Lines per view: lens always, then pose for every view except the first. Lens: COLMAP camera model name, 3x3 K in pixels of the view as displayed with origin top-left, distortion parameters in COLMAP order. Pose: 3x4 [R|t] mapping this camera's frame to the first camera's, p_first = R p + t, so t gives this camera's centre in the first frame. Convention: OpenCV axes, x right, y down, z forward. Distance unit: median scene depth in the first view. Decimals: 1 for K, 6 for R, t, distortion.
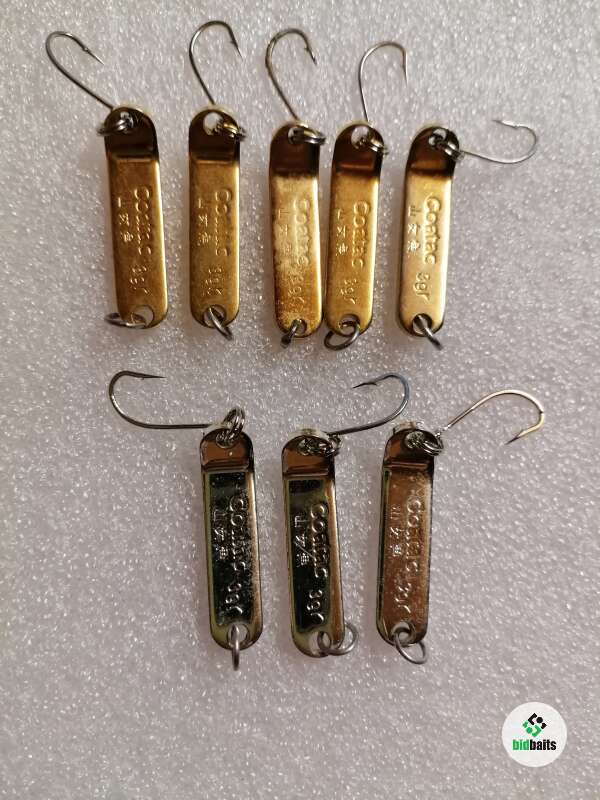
lens RADIAL K [[613.4, 0, 296.5], [0, 613.4, 405.6], [0, 0, 1]] dist [-0.029617, -0.010858]
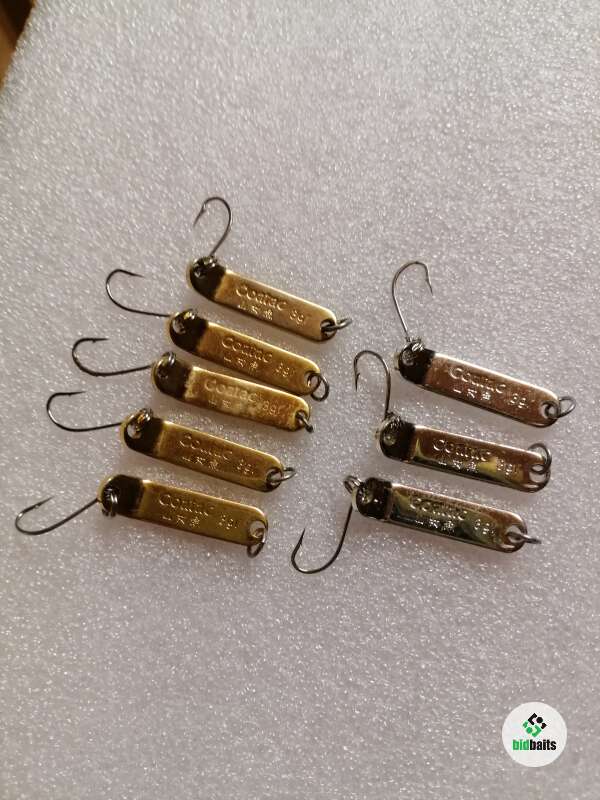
lens RADIAL K [[613.4, 0, 299.2], [0, 613.4, 402.4], [0, 0, 1]] dist [-0.029617, -0.010858]
pose [[0.299014, -0.954203, 0.009336, 0.018212], [0.945712, 0.295020, -0.136350, 0.039311], [0.127351, 0.049600, 0.990617, -0.303677]]
